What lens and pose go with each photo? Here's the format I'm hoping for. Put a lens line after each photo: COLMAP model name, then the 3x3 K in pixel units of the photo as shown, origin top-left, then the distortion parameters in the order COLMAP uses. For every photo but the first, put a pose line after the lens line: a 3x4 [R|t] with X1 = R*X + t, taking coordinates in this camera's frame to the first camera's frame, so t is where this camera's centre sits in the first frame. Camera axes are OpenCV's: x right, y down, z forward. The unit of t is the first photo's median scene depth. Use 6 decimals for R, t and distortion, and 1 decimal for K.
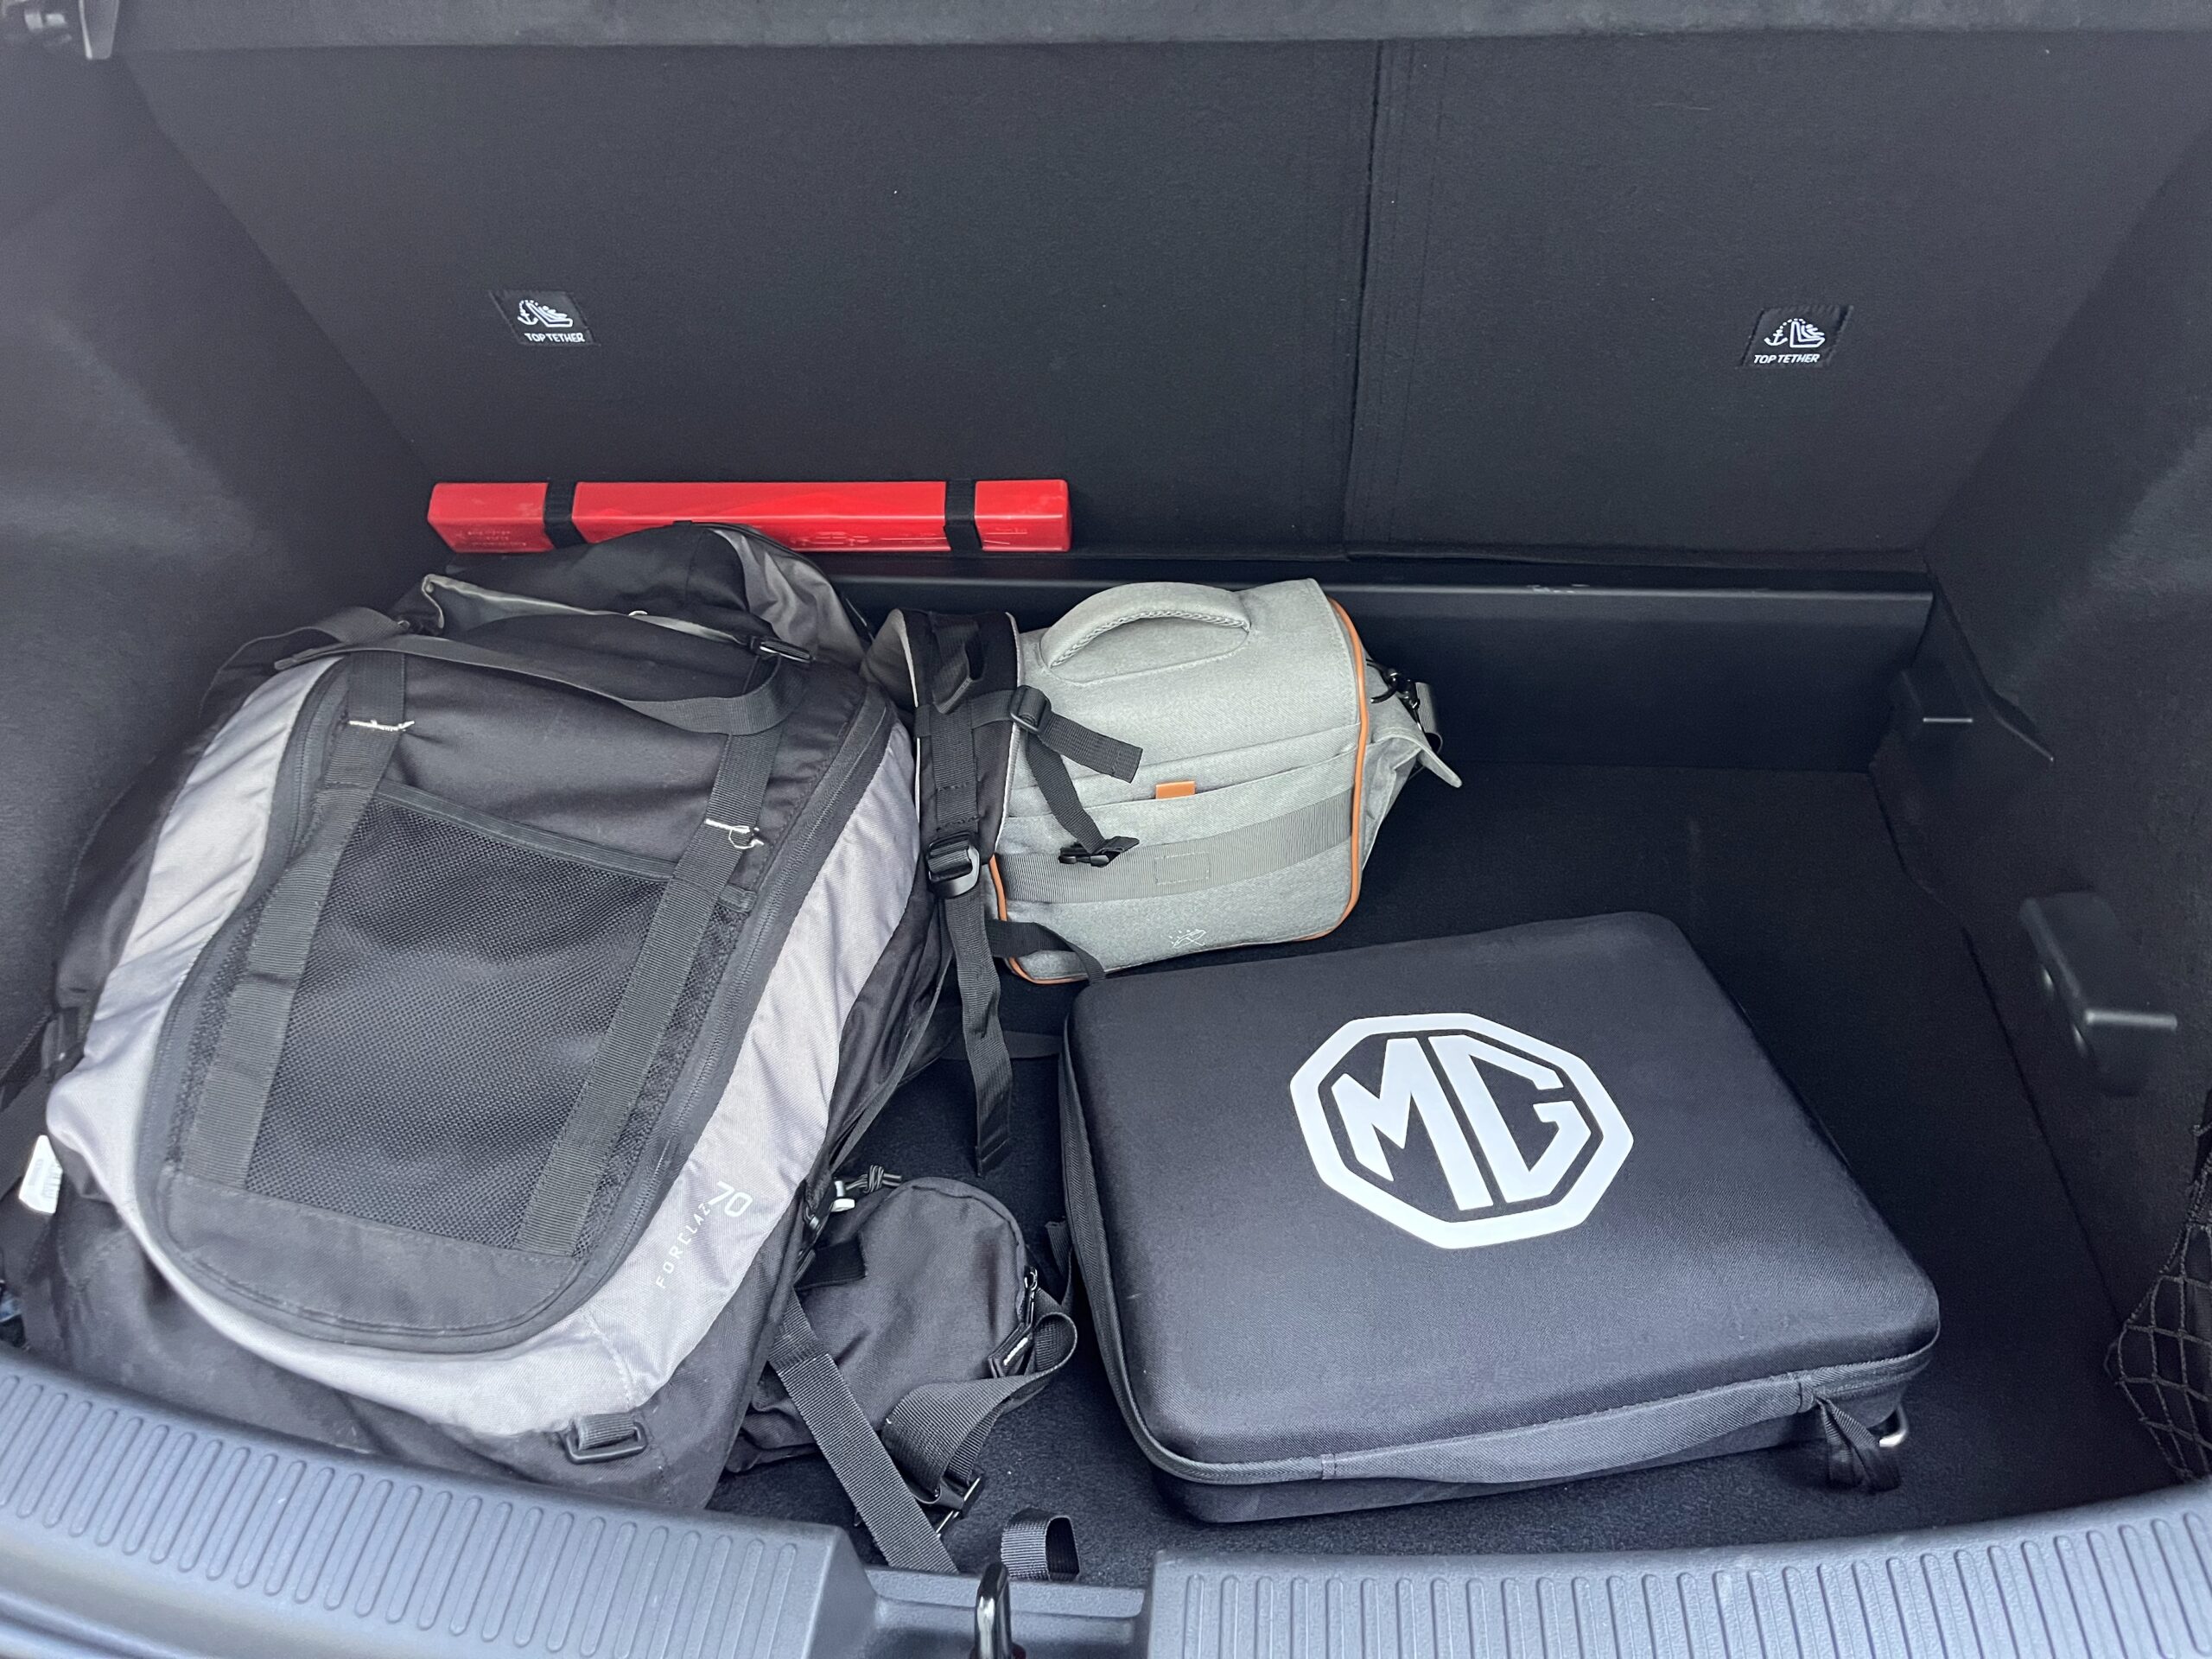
lens RADIAL K [[1697.6, 0, 1101.0], [0, 1697.6, 826.8], [0, 0, 1]] dist [0.086393, -0.123386]
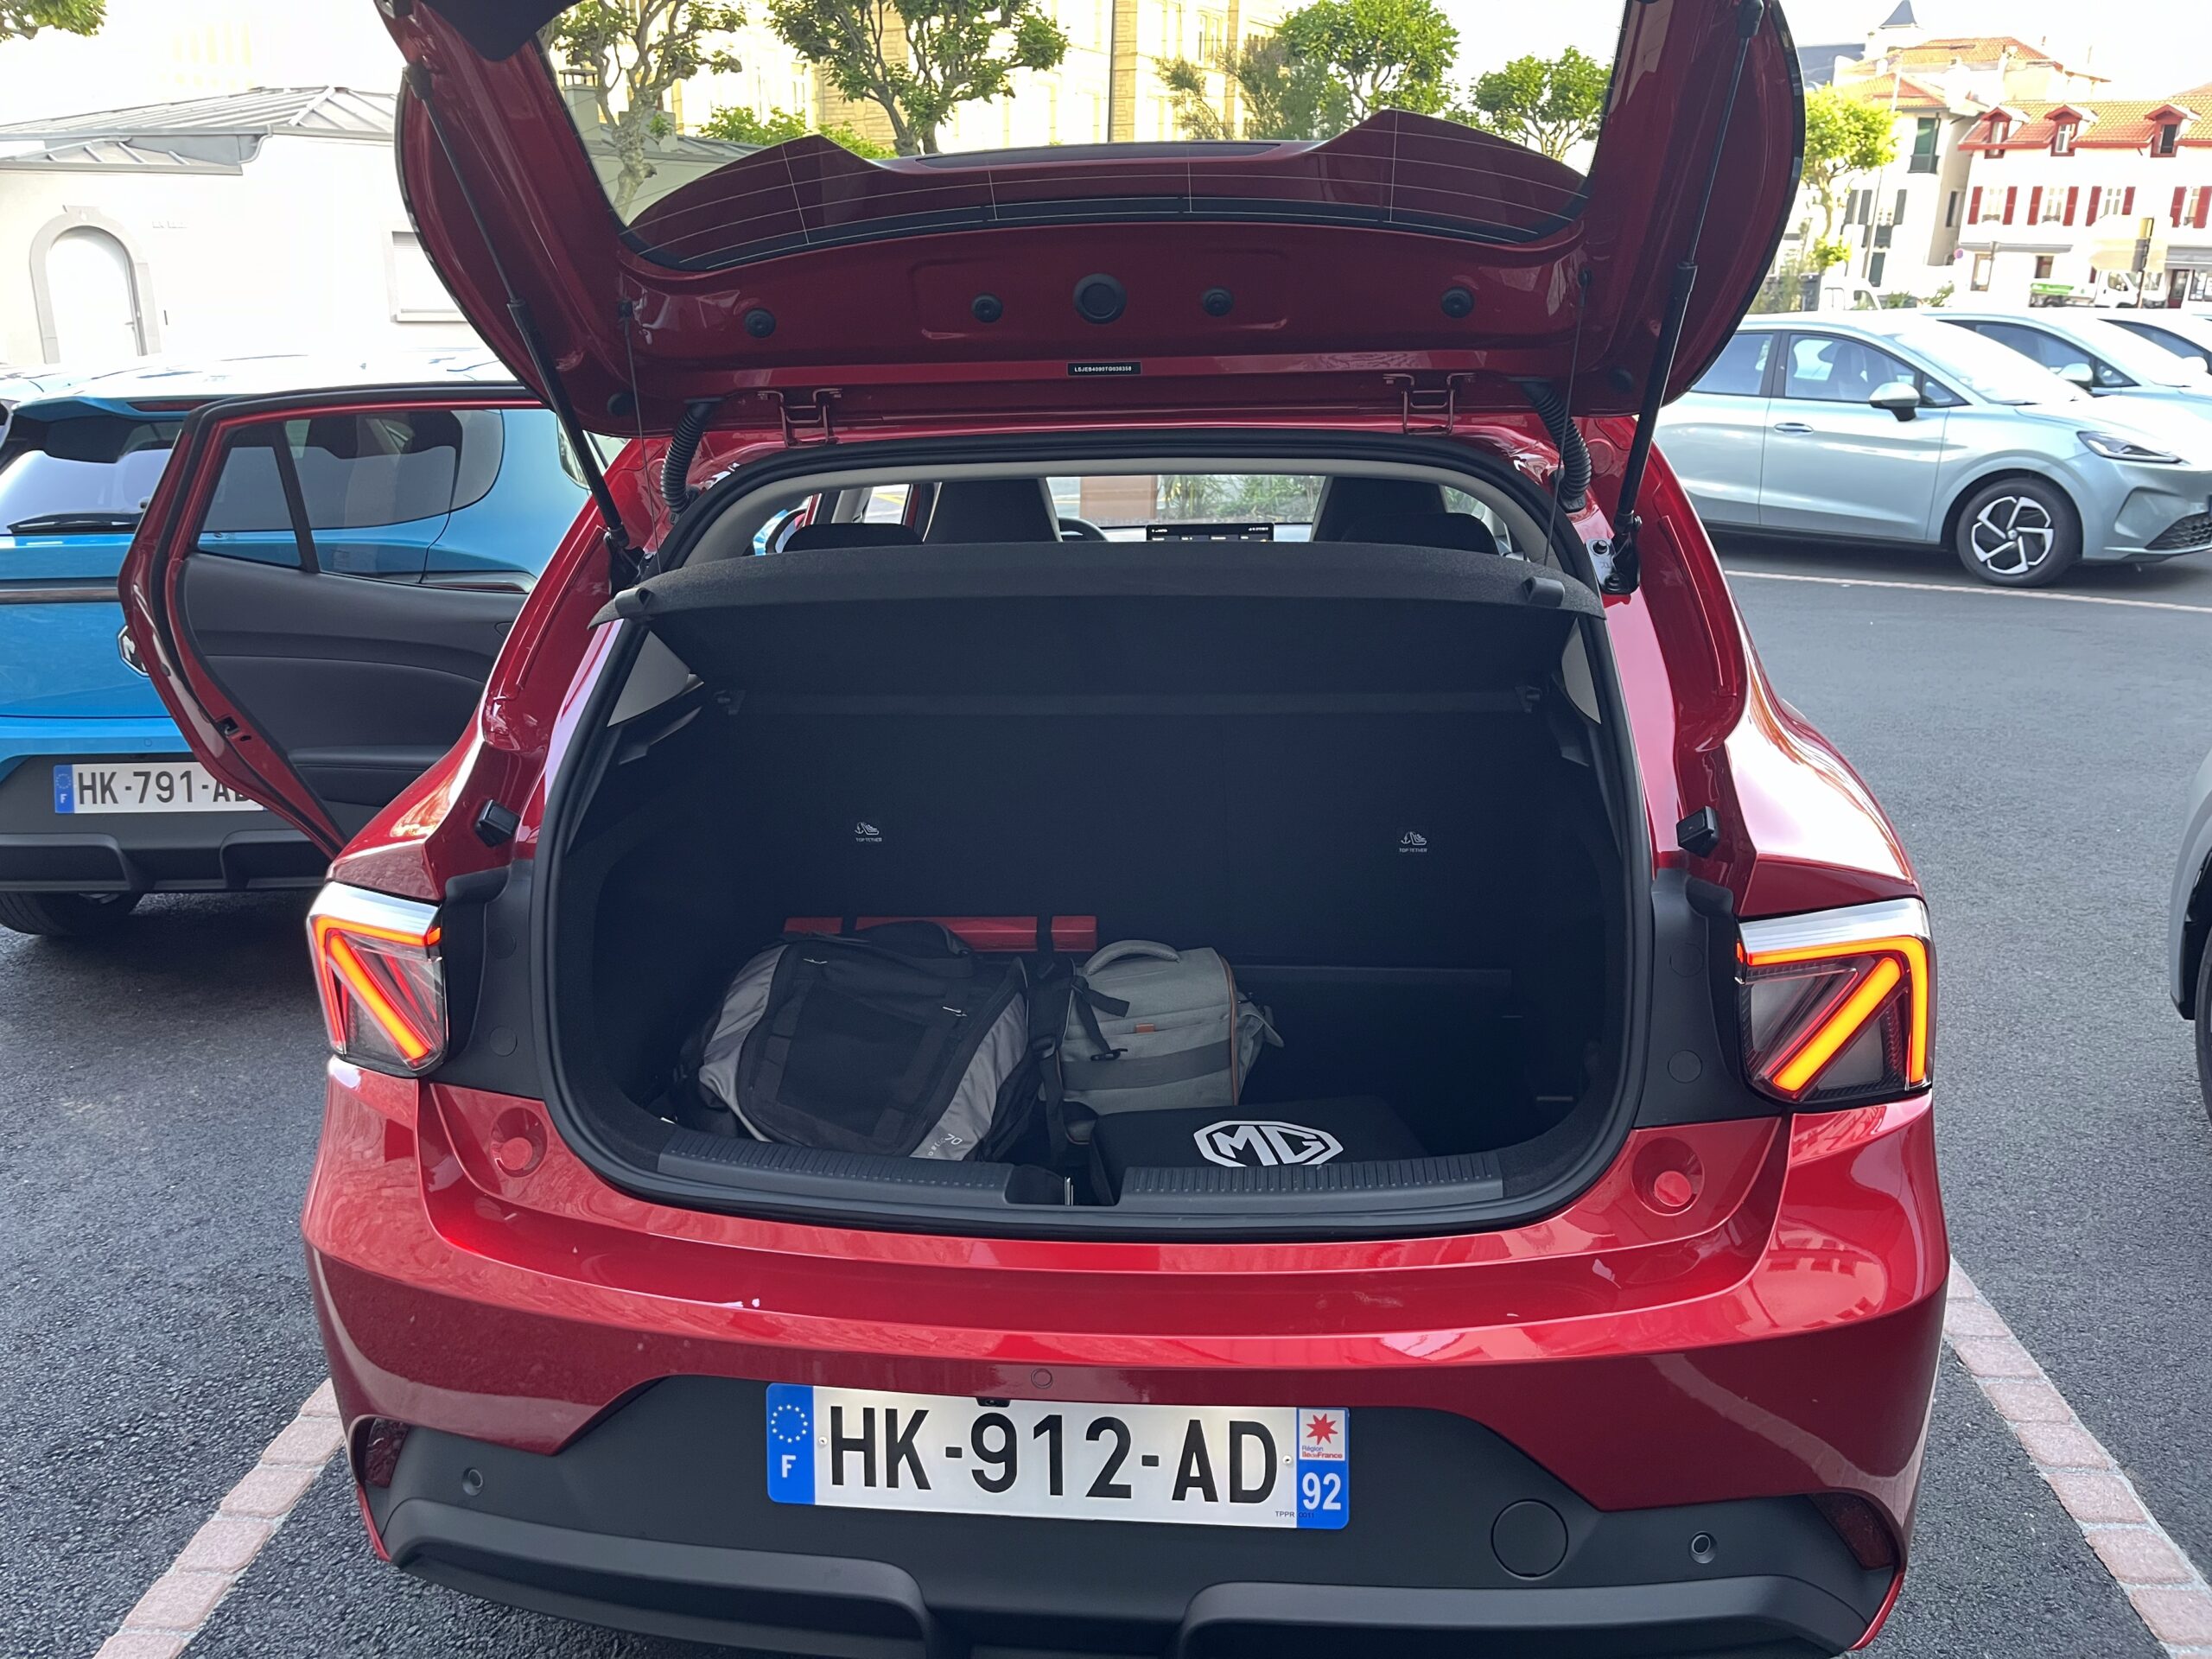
lens RADIAL K [[1688.5, 0, 1090.3], [0, 1688.5, 824.7], [0, 0, 1]] dist [0.101958, -0.142511]
pose [[0.999739, 0.014710, -0.017470, 0.008414], [-0.020562, 0.912672, -0.408176, 0.660841], [0.009940, 0.408429, 0.912736, -1.136252]]
